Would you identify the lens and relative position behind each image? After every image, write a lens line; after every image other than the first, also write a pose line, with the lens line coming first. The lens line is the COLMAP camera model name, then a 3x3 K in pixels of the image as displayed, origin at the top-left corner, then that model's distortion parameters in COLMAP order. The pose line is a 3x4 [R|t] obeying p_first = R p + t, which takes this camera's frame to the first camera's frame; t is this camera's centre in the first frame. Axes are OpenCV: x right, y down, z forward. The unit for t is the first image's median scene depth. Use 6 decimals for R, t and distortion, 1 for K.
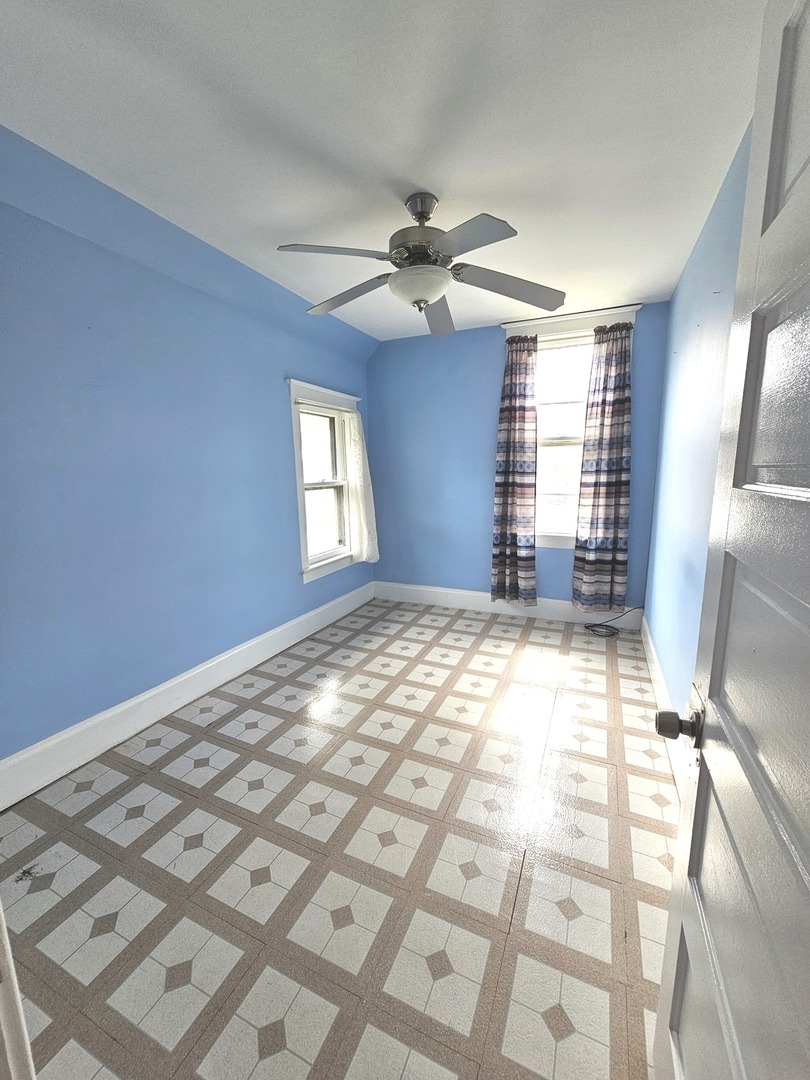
lens RADIAL K [[439.3, 0, 407.2], [0, 439.3, 540.9], [0, 0, 1]] dist [-0.002170, 0.001098]
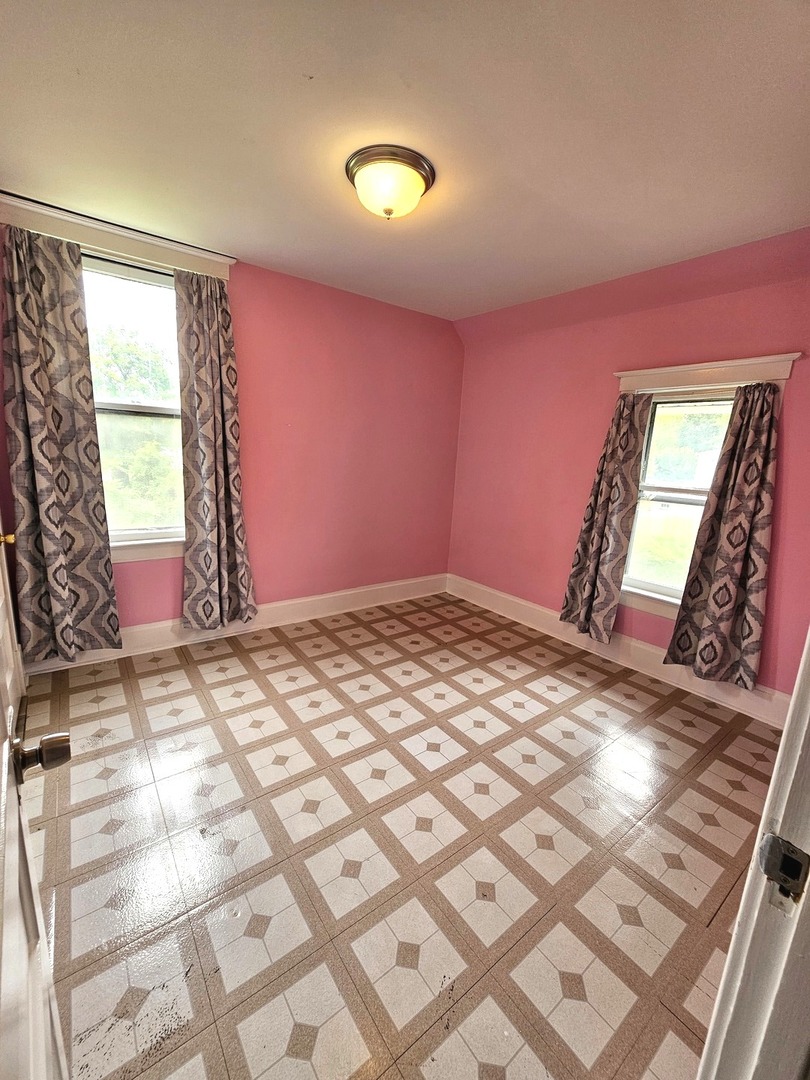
lens RADIAL K [[439.3, 0, 401.8], [0, 439.3, 543.3], [0, 0, 1]] dist [-0.002170, 0.001098]
pose [[0.870886, 0.133159, -0.473102, 0.214007], [-0.124793, 0.990962, 0.049198, 0.020122], [0.475378, 0.016194, 0.879633, -0.094451]]
